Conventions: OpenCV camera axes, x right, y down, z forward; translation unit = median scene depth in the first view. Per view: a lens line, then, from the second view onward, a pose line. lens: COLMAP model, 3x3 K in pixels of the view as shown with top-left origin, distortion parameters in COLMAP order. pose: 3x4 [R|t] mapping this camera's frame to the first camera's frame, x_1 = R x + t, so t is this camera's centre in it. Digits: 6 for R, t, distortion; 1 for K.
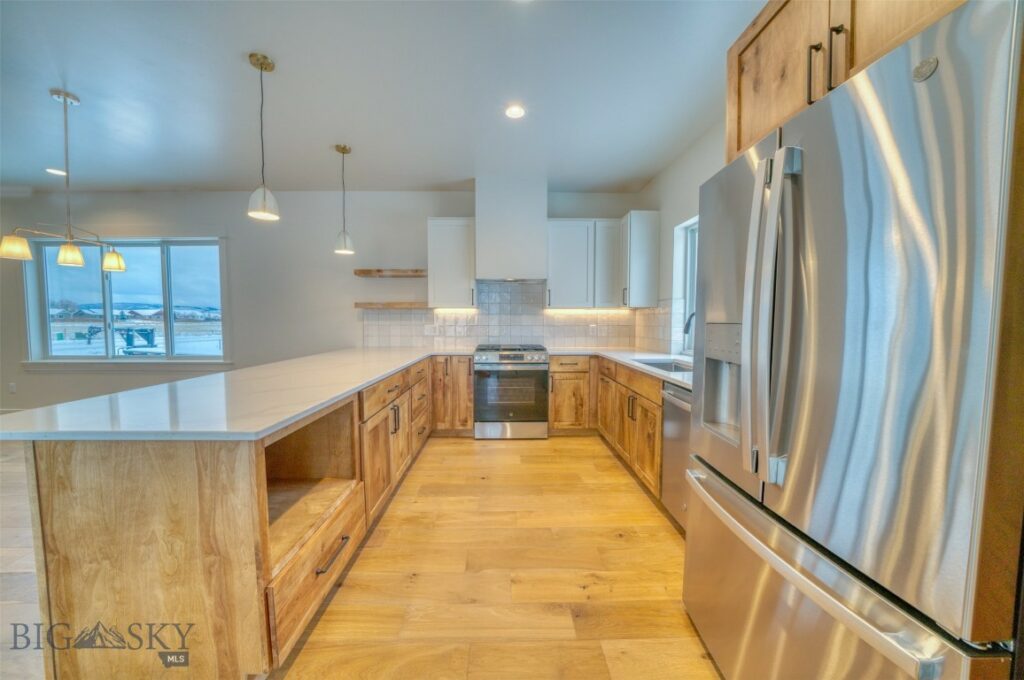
lens RADIAL K [[354.9, 0, 509.9], [0, 354.9, 339.2], [0, 0, 1]] dist [-0.017126, 0.000882]
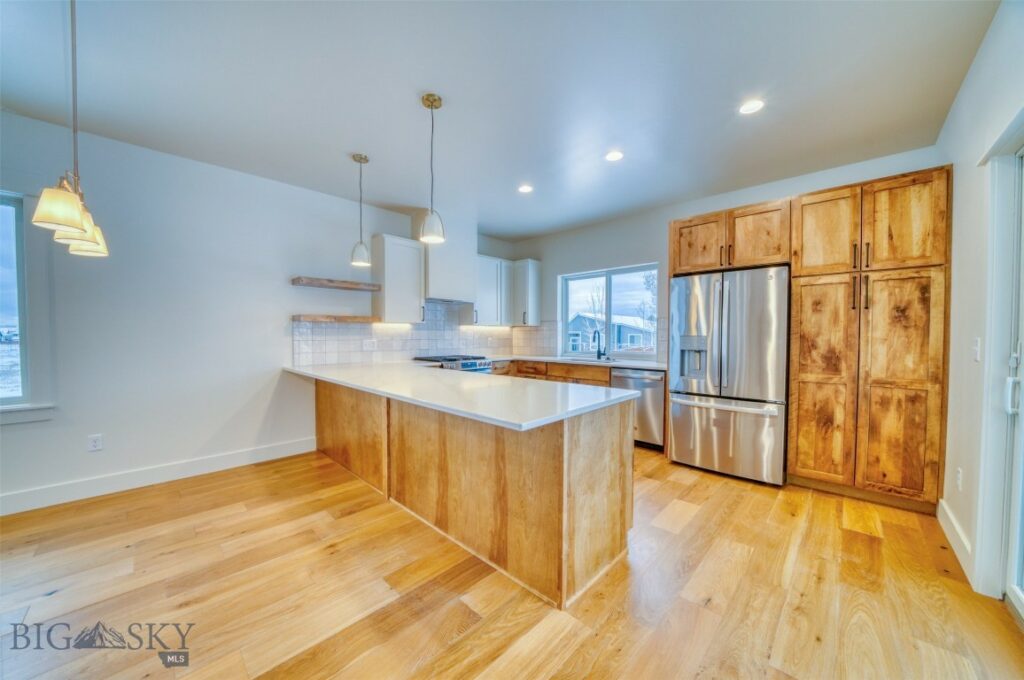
lens RADIAL K [[354.9, 0, 516.8], [0, 354.9, 343.8], [0, 0, 1]] dist [-0.017126, 0.000882]
pose [[0.697838, -0.019090, 0.716001, -0.663767], [0.040336, 0.999106, -0.012675, -0.000340], [-0.715119, 0.037725, 0.697984, 0.029632]]
